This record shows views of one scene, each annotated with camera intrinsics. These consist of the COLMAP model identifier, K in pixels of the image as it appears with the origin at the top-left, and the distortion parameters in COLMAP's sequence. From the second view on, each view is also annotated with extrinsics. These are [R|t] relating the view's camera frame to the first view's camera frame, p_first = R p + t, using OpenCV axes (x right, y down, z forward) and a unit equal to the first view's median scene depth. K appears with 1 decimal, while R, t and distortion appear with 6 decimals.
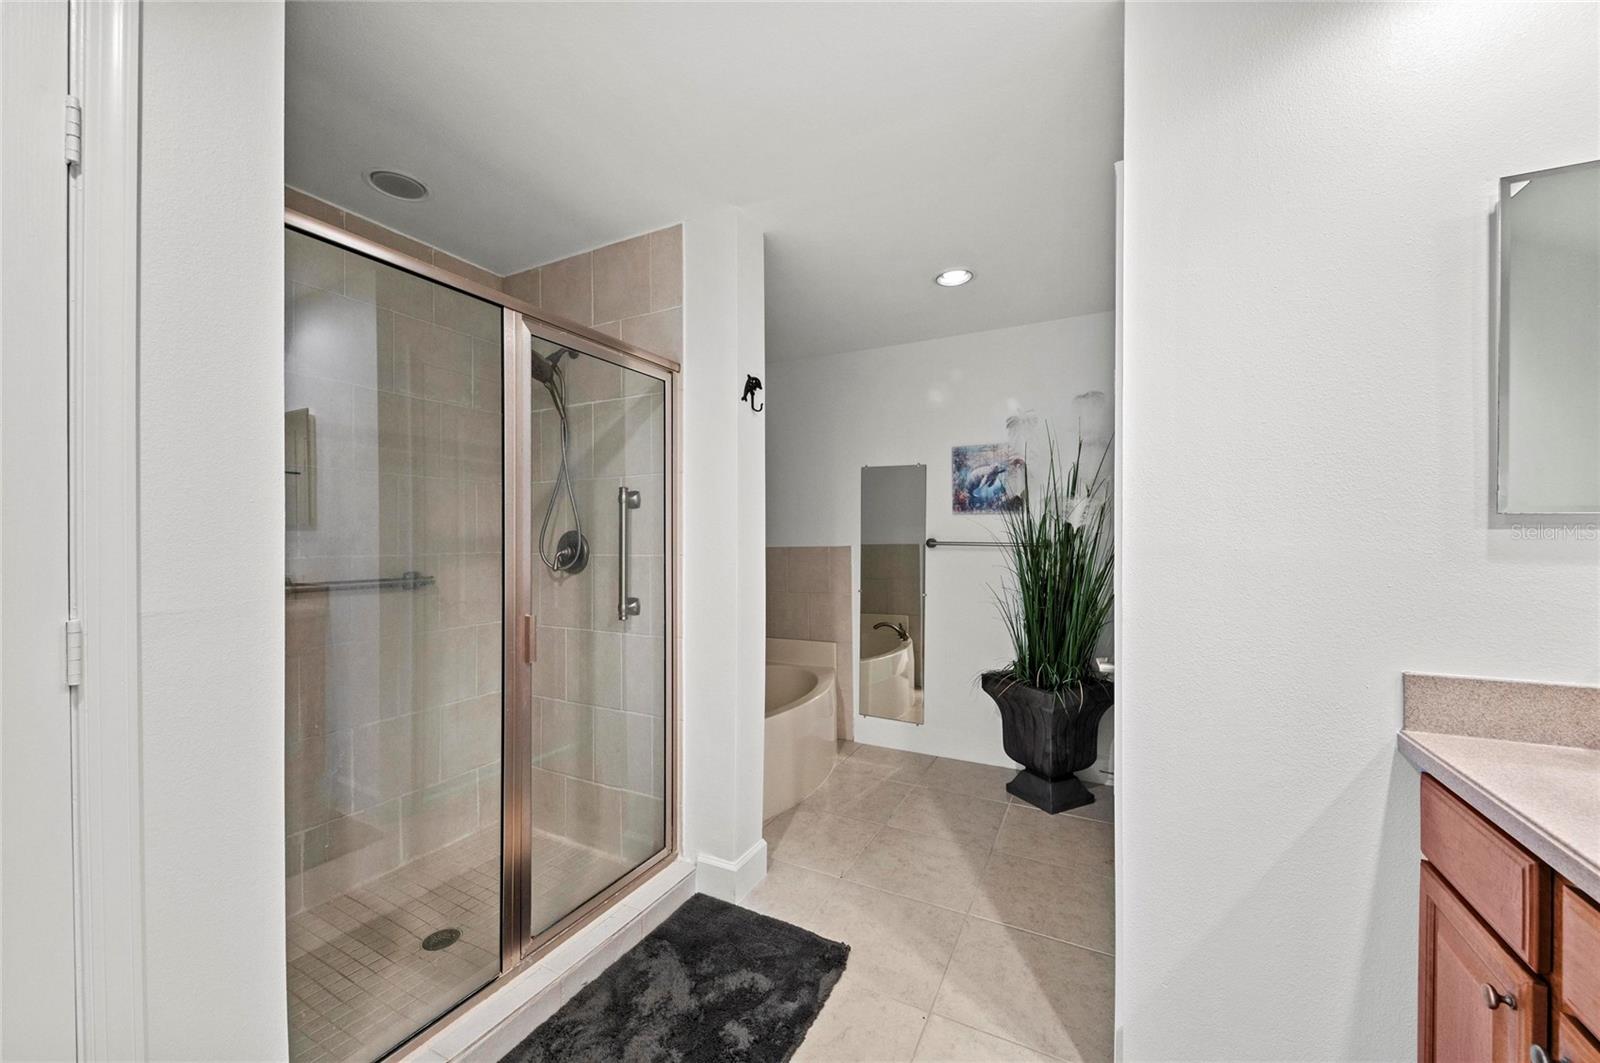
lens RADIAL K [[596.1, 0, 801.4], [0, 596.1, 533.2], [0, 0, 1]] dist [0.003678, -0.002178]
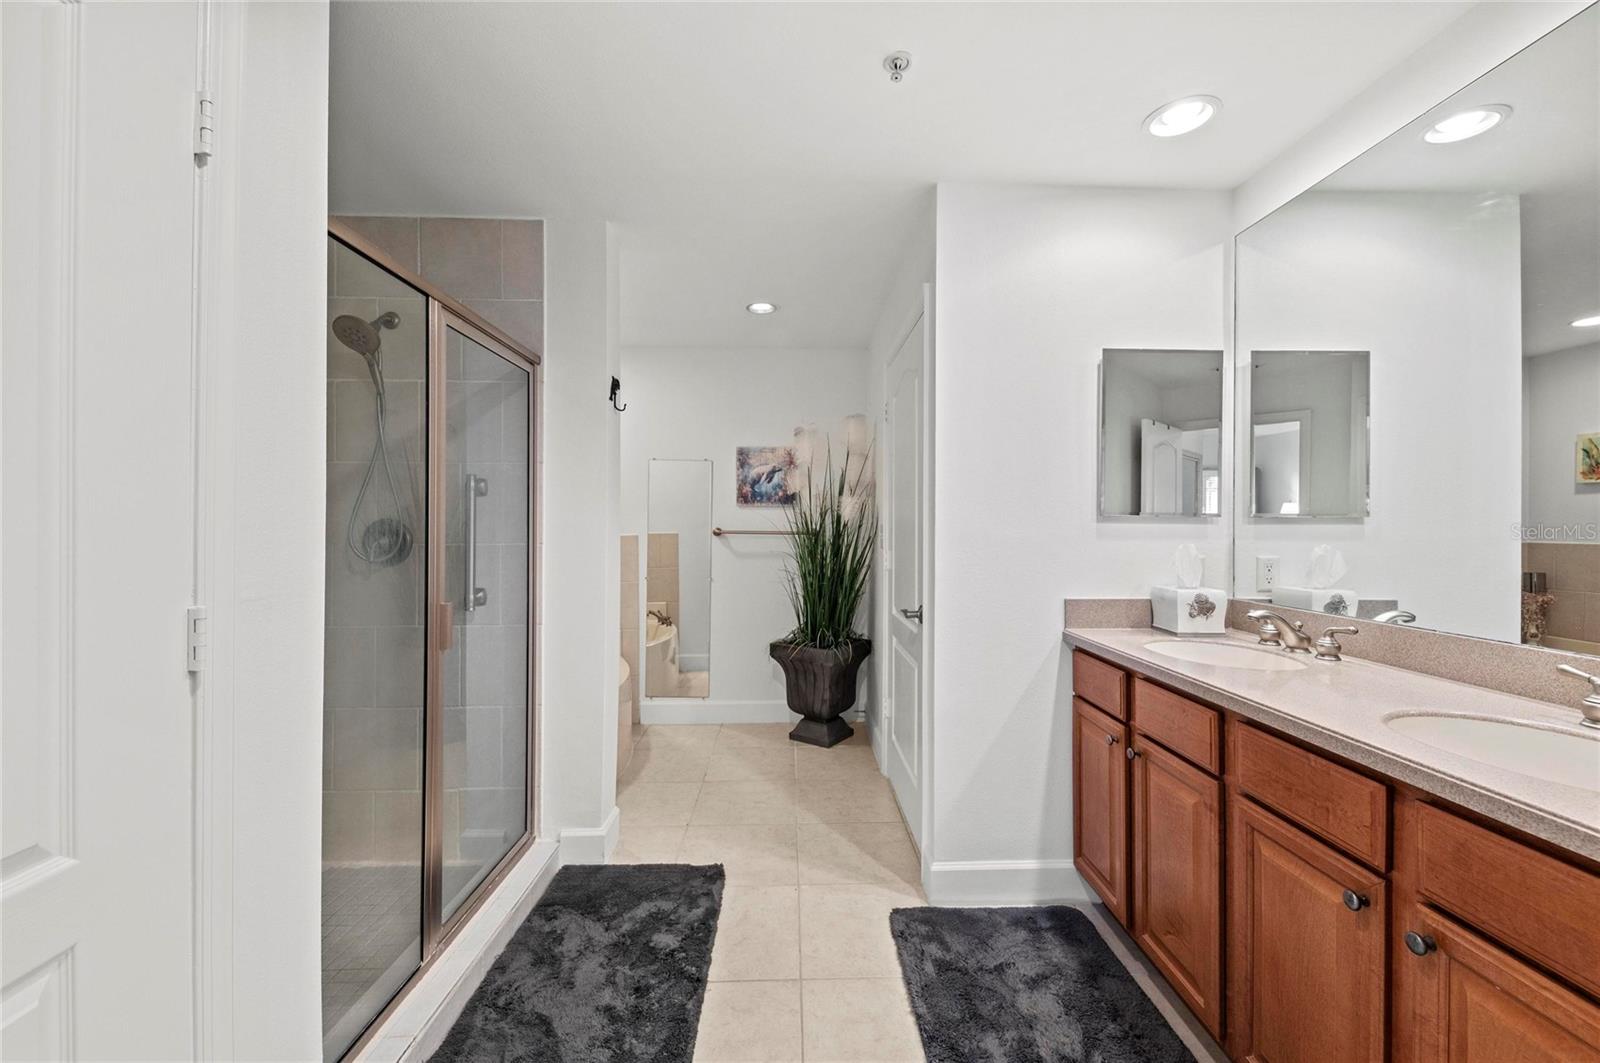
lens RADIAL K [[632.4, 0, 803.4], [0, 632.4, 522.8], [0, 0, 1]] dist [0.009890, -0.004327]
pose [[0.876148, 0.004804, 0.482018, -0.268144], [-0.004907, 0.999987, -0.001048, 0.000220], [-0.482017, -0.001447, 0.876161, -0.138445]]
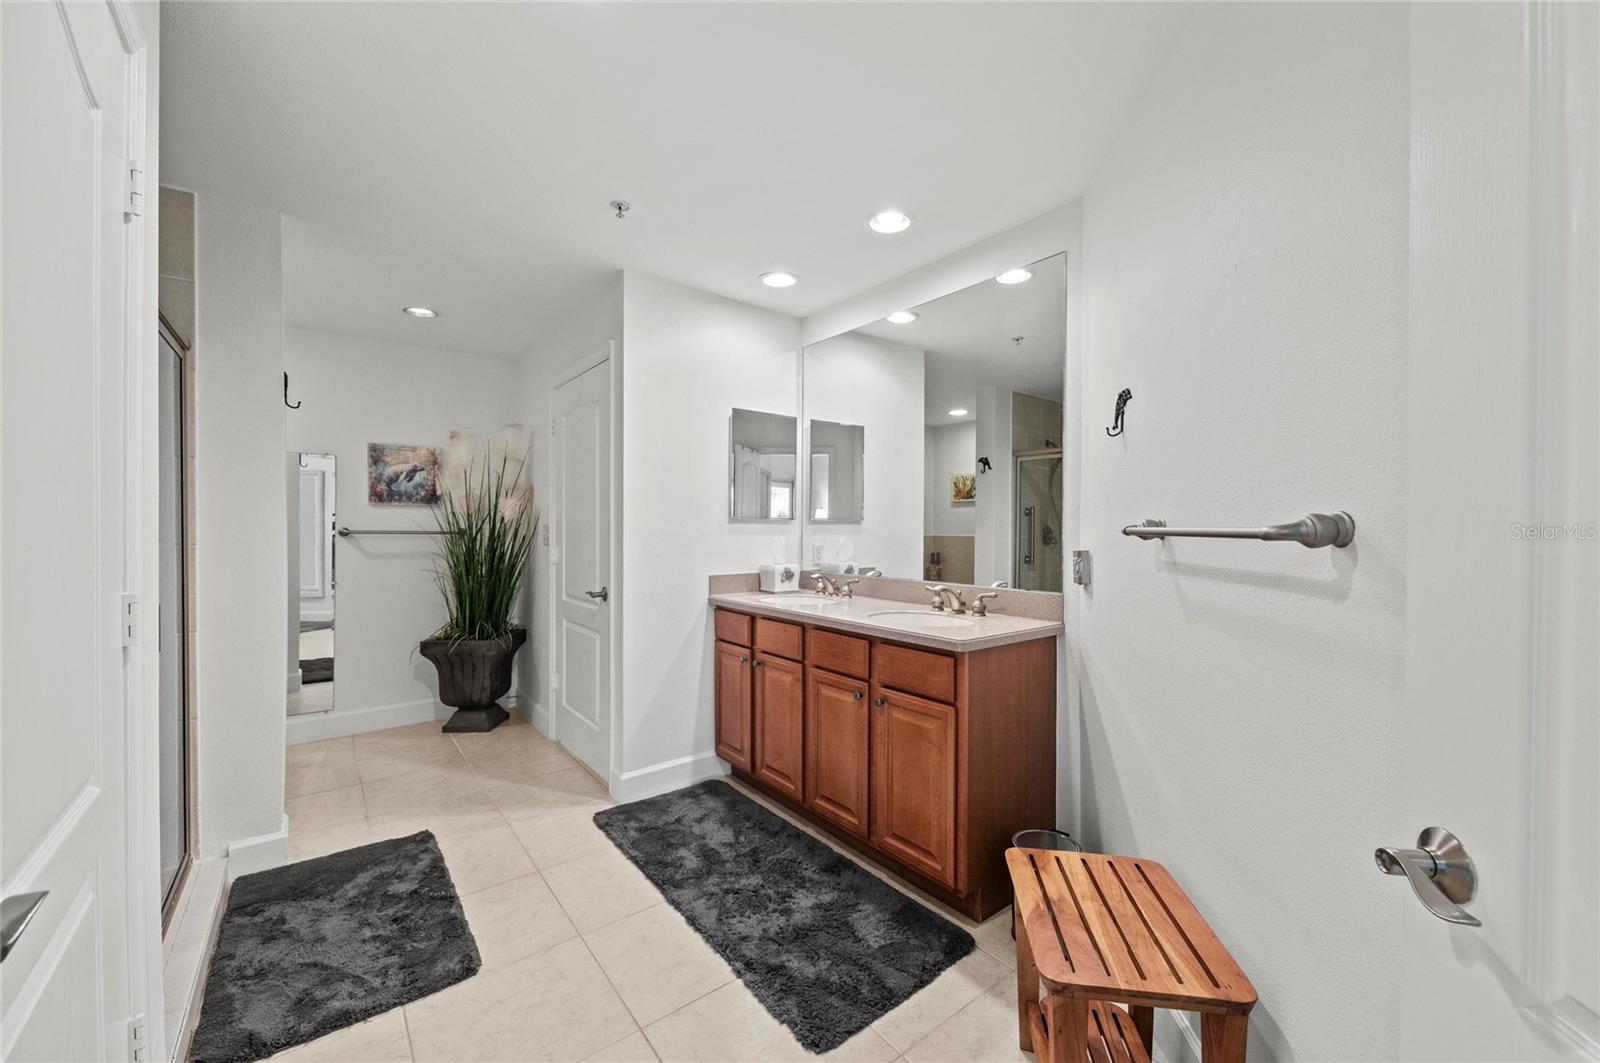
lens RADIAL K [[632.4, 0, 808.8], [0, 632.4, 532.3], [0, 0, 1]] dist [0.009890, -0.004327]
pose [[0.415082, -0.007133, 0.909756, -0.579722], [-0.005938, 0.999927, 0.010549, 0.000945], [-0.909765, -0.009781, 0.415009, -0.249887]]
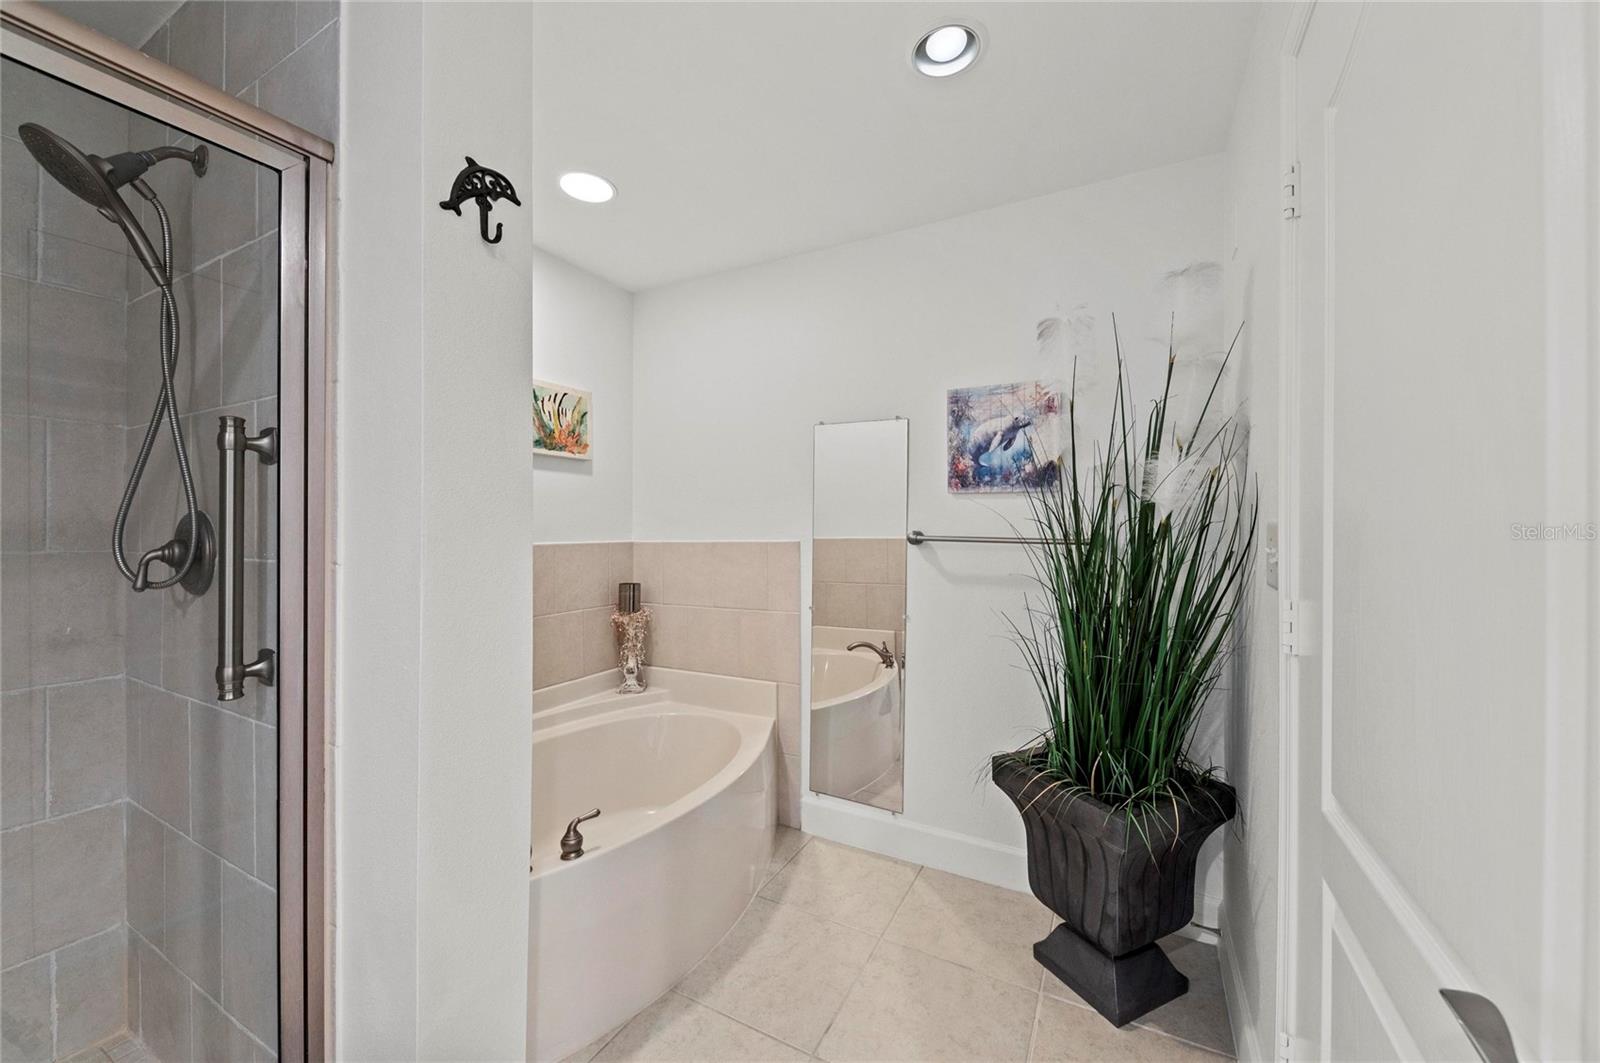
lens RADIAL K [[596.1, 0, 803.0], [0, 596.1, 526.7], [0, 0, 1]] dist [0.003678, -0.002178]
pose [[0.999916, 0.004236, -0.012241, 0.131022], [-0.004230, 0.999991, 0.000454, 0.006227], [0.012243, -0.000403, 0.999925, 0.439370]]
